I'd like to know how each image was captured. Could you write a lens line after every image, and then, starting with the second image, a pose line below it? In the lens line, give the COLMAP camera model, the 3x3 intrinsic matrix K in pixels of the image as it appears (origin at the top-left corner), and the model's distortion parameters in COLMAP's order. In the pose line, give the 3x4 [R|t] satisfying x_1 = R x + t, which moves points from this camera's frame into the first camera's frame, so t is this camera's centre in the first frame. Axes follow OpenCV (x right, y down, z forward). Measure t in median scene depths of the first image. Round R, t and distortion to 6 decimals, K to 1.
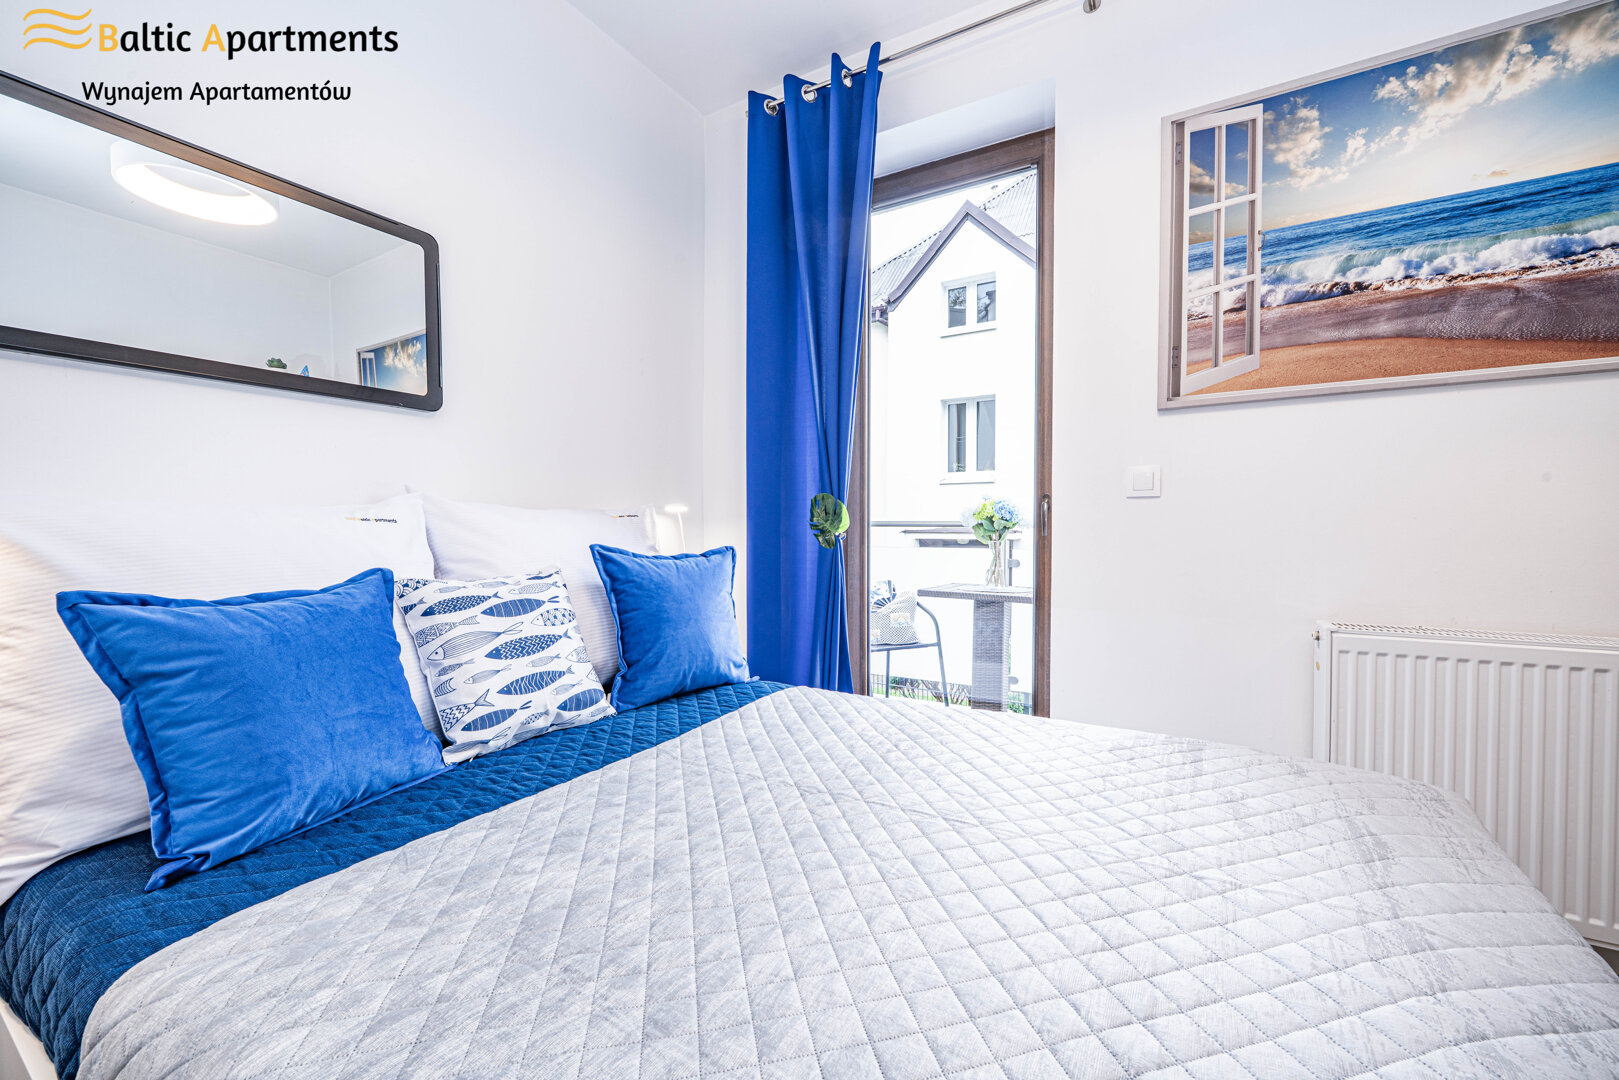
lens RADIAL K [[645.9, 0, 810.2], [0, 645.9, 544.1], [0, 0, 1]] dist [-0.002700, 0.000168]
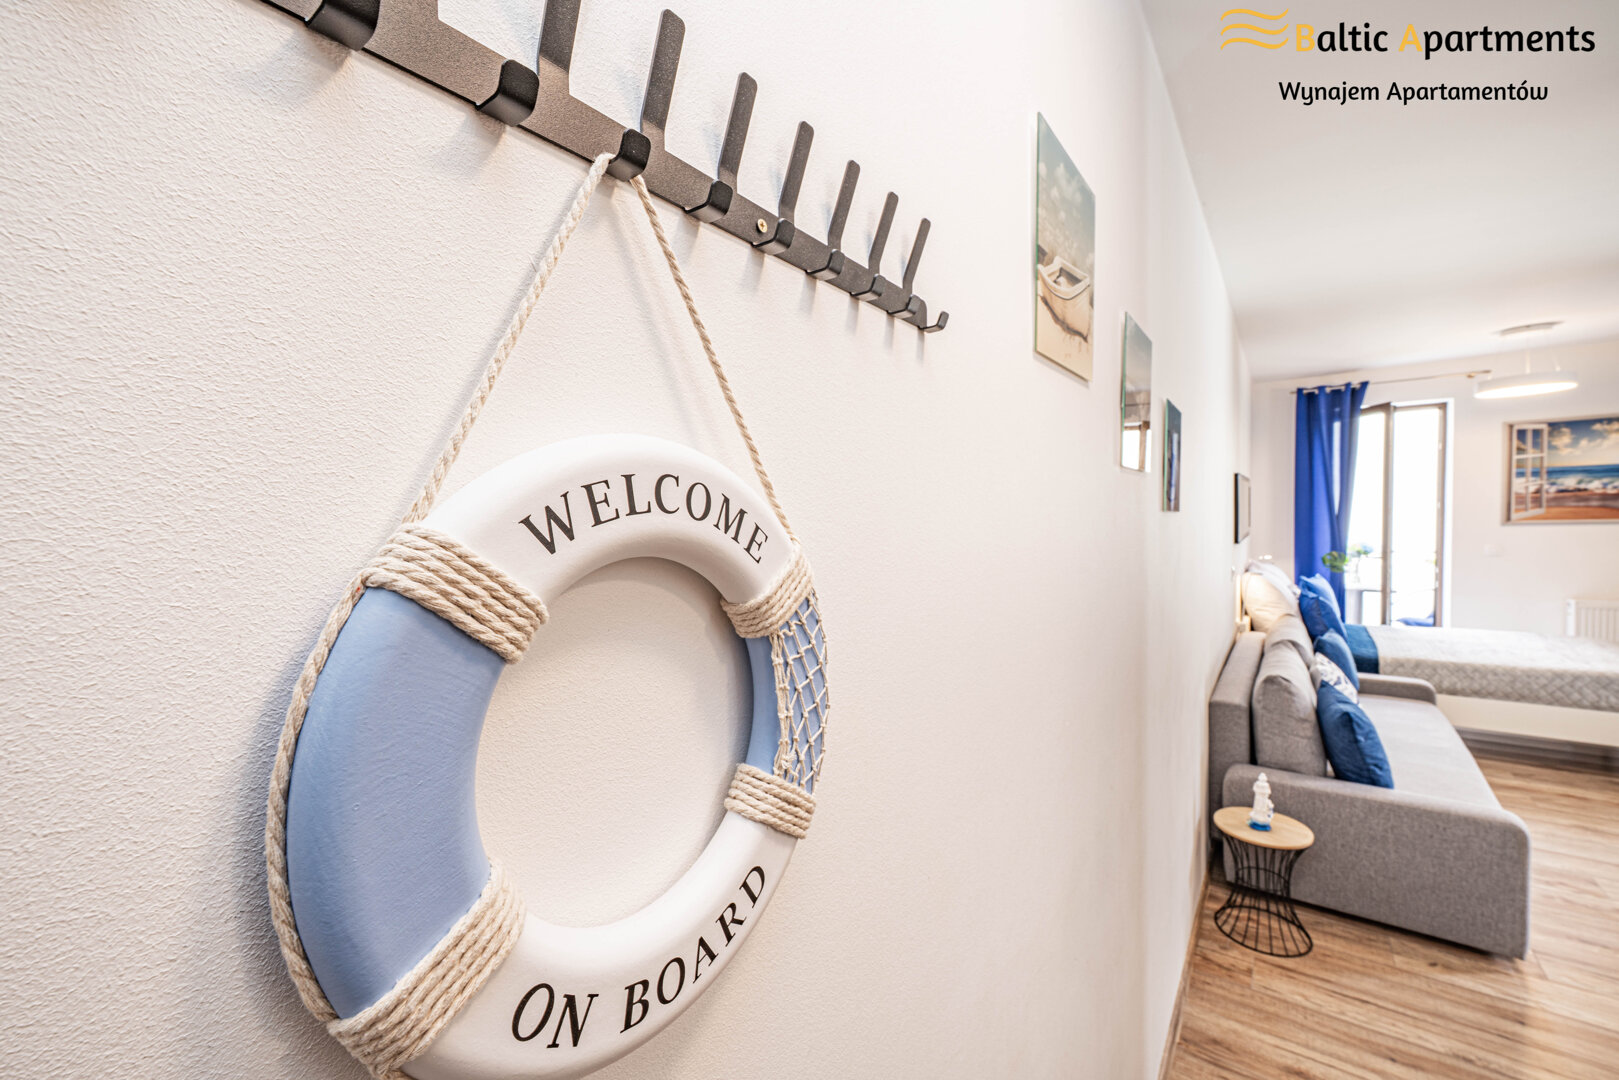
lens RADIAL K [[645.9, 0, 808.4], [0, 645.9, 549.2], [0, 0, 1]] dist [-0.002700, 0.000168]
pose [[0.993214, -0.022852, -0.114030, -2.335289], [0.025821, 0.999363, 0.024628, -0.271269], [0.113394, -0.027406, 0.993172, -2.328033]]
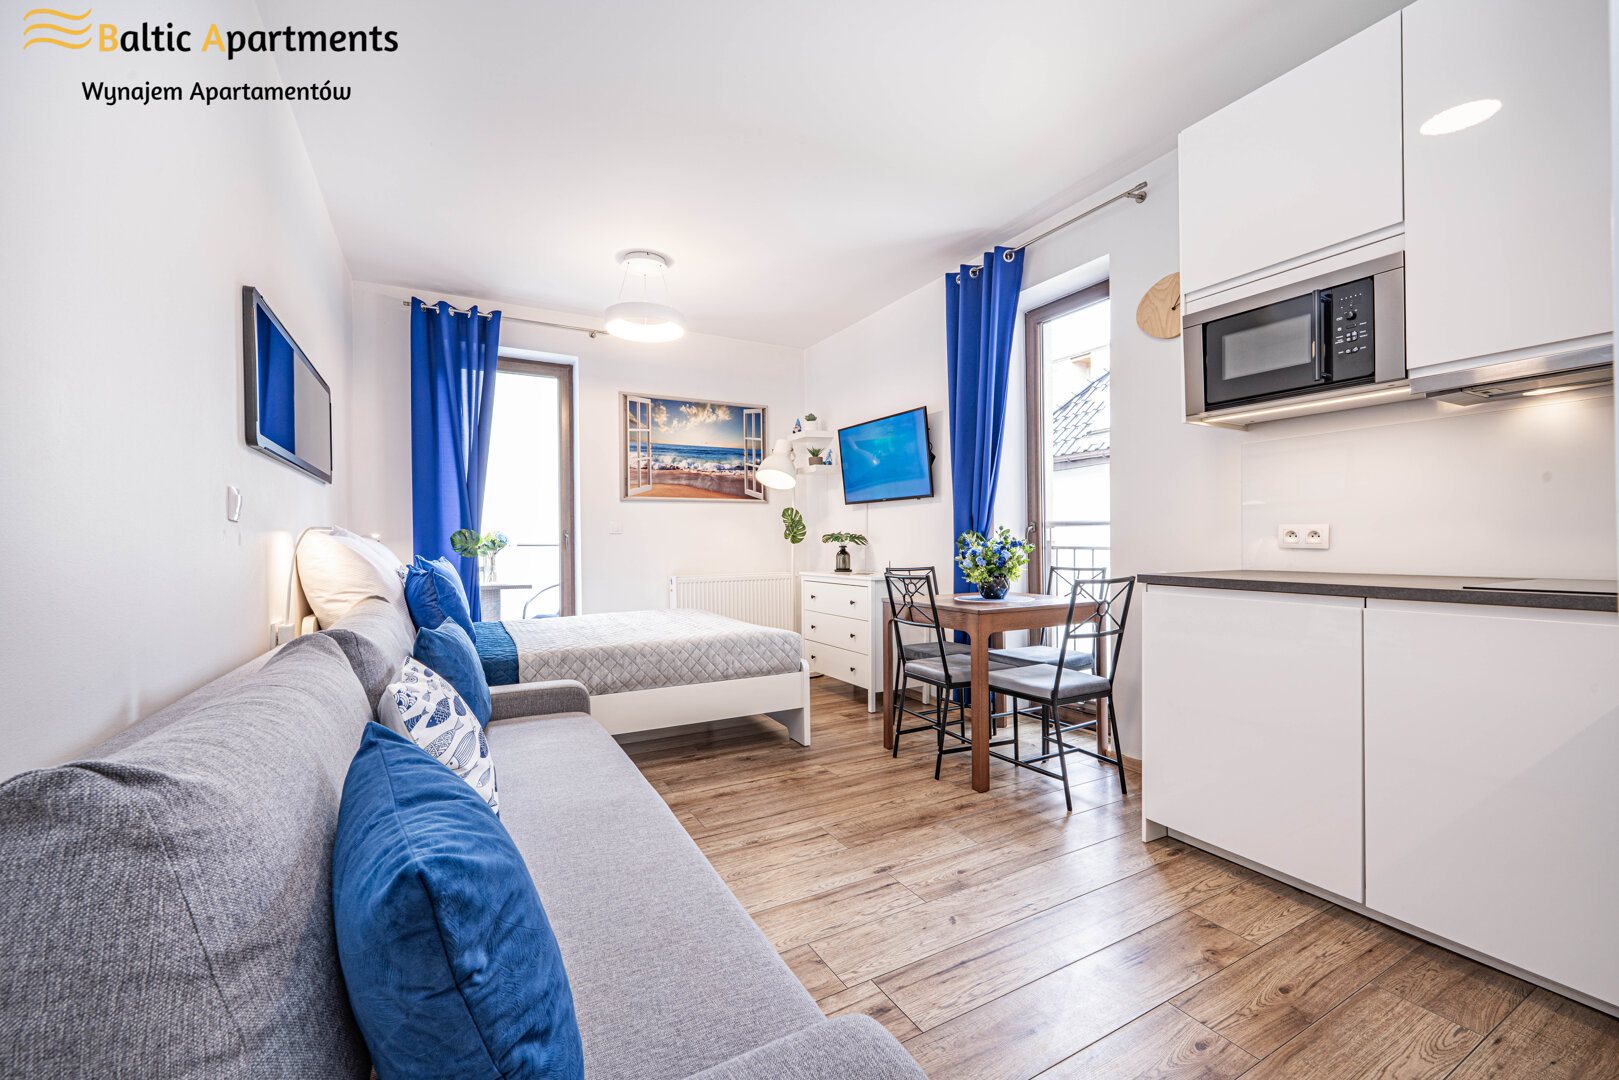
lens RADIAL K [[645.9, 0, 803.6], [0, 645.9, 546.8], [0, 0, 1]] dist [-0.002700, 0.000168]
pose [[0.511022, -0.012472, 0.859477, -1.463760], [0.032483, 0.999461, -0.004810, 0.019269], [-0.858954, 0.030376, 0.511151, -1.068049]]
